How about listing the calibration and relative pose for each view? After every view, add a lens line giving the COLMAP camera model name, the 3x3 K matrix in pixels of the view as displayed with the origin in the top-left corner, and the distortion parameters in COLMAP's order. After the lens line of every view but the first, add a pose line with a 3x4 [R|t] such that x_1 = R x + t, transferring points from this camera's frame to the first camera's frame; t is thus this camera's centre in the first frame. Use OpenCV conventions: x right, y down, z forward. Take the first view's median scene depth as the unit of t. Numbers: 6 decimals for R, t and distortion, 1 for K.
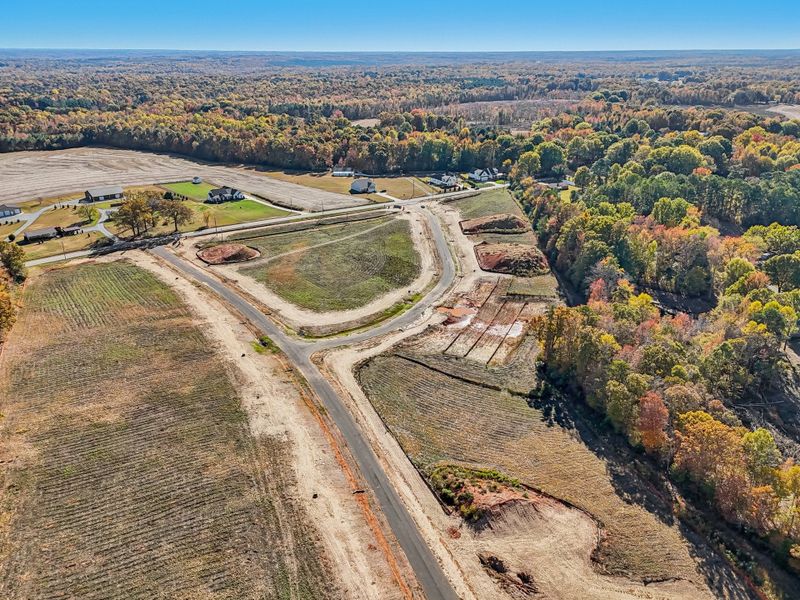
lens RADIAL K [[604.2, 0, 402.6], [0, 604.2, 300.9], [0, 0, 1]] dist [0.075260, -0.067413]
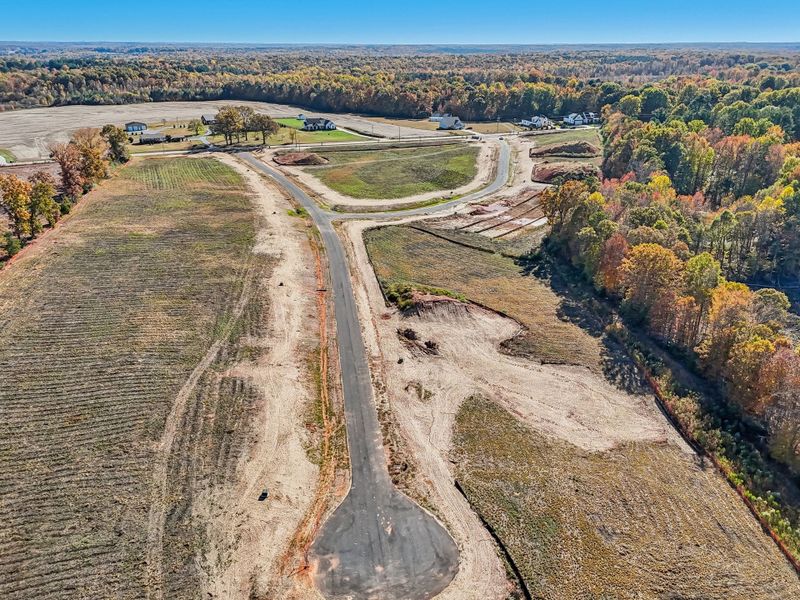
lens RADIAL K [[607.2, 0, 400.6], [0, 607.2, 315.8], [0, 0, 1]] dist [0.066345, -0.064934]
pose [[0.972018, 0.095392, -0.214665, 0.125229], [-0.089259, 0.995279, 0.038108, 0.119753], [0.217287, -0.017881, 0.975944, -0.028499]]
